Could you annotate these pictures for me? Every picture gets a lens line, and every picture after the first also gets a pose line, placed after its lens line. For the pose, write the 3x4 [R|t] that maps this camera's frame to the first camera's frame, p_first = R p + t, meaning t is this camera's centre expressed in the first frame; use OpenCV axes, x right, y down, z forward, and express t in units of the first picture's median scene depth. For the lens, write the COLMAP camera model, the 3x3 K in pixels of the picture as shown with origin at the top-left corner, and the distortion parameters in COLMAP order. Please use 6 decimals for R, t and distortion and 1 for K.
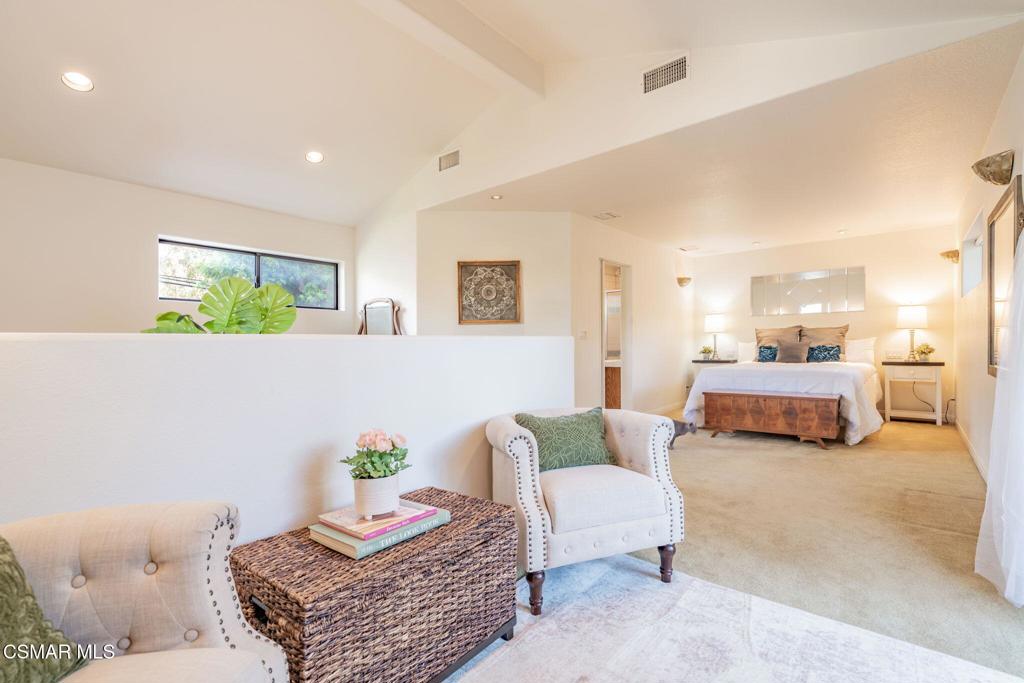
lens RADIAL K [[473.8, 0, 512.0], [0, 473.8, 366.6], [0, 0, 1]] dist [0.000078, 0.000268]
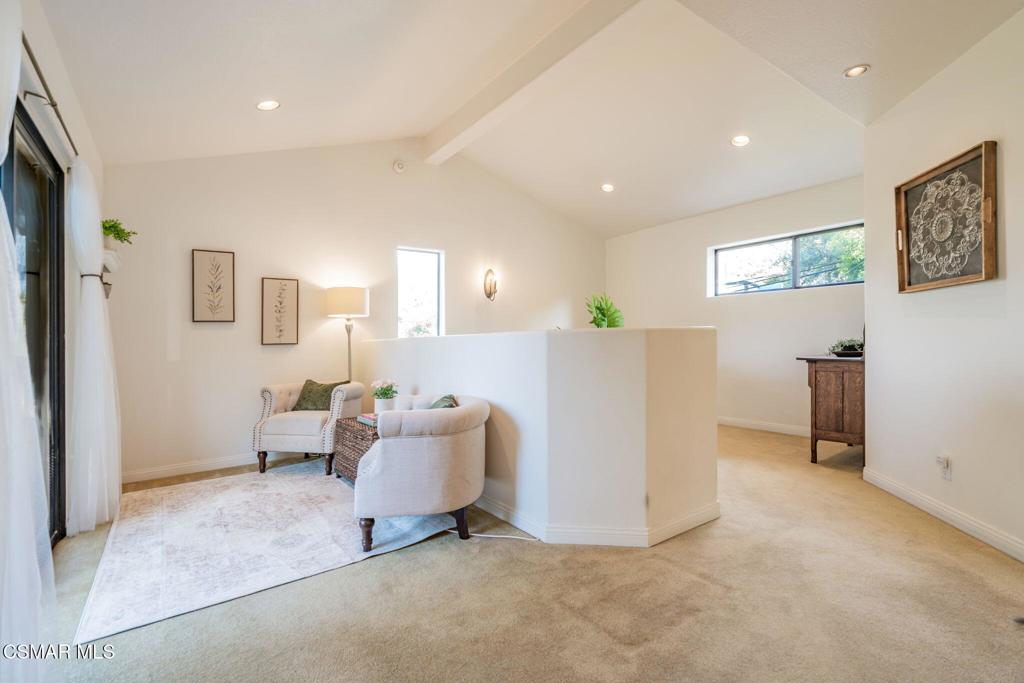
lens RADIAL K [[469.8, 0, 514.5], [0, 469.8, 337.7], [0, 0, 1]] dist [-0.005471, -0.000913]
pose [[-0.239291, 0.016374, -0.970810, 0.883259], [-0.013642, 0.999702, 0.020224, -0.062152], [0.970852, 0.018083, -0.238997, 1.061956]]
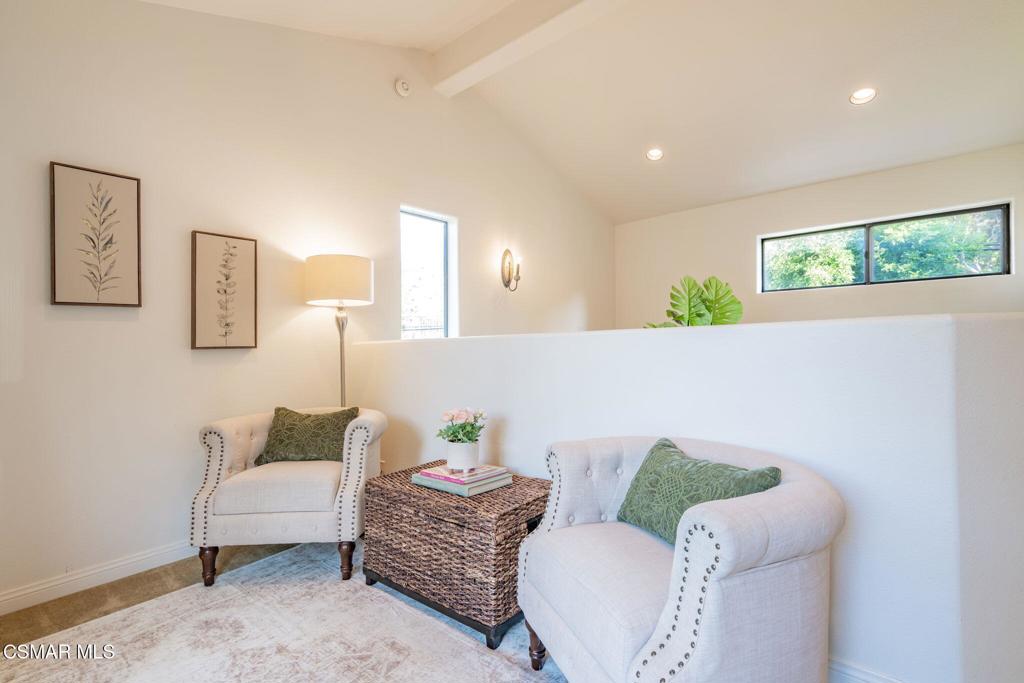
lens RADIAL K [[466.0, 0, 512.5], [0, 466.0, 343.4], [0, 0, 1]] dist [-0.002830, -0.000096]
pose [[-0.000805, 0.015584, -0.999878, 0.507946], [-0.018445, 0.999708, 0.015596, -0.035001], [0.999830, 0.018455, -0.000518, 0.557873]]
